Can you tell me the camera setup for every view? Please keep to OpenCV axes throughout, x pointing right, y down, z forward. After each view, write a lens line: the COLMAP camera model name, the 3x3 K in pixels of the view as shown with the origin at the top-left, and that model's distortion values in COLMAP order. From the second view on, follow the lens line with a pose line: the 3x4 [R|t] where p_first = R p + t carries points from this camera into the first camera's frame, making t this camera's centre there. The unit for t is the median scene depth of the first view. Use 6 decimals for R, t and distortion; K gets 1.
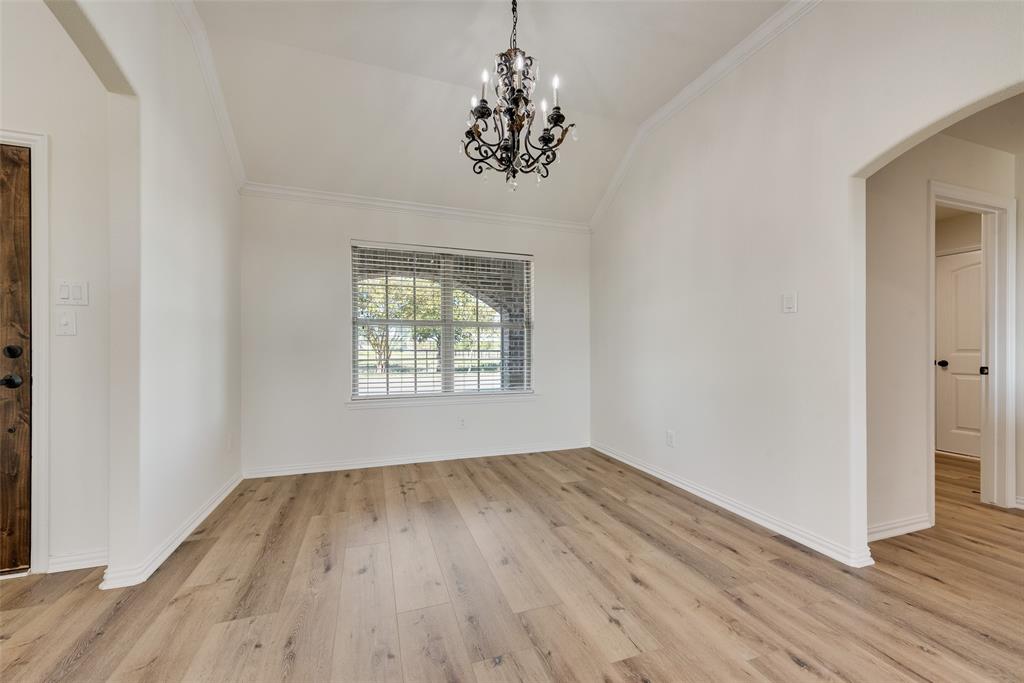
lens RADIAL K [[410.8, 0, 508.9], [0, 410.8, 350.8], [0, 0, 1]] dist [0.020354, -0.006245]
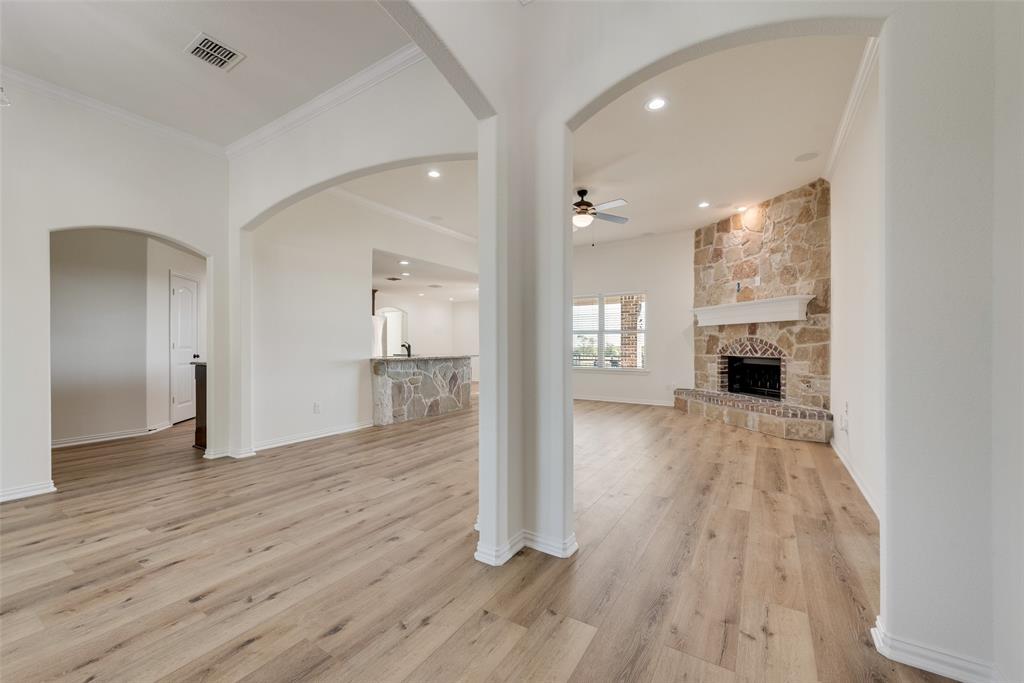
lens RADIAL K [[401.8, 0, 511.7], [0, 401.8, 342.4], [0, 0, 1]] dist [0.020266, -0.006827]
pose [[-0.625232, 0.007623, 0.780402, -1.412395], [0.003966, 0.999970, -0.006590, -0.008266], [-0.780429, -0.001025, -0.625243, 0.634393]]
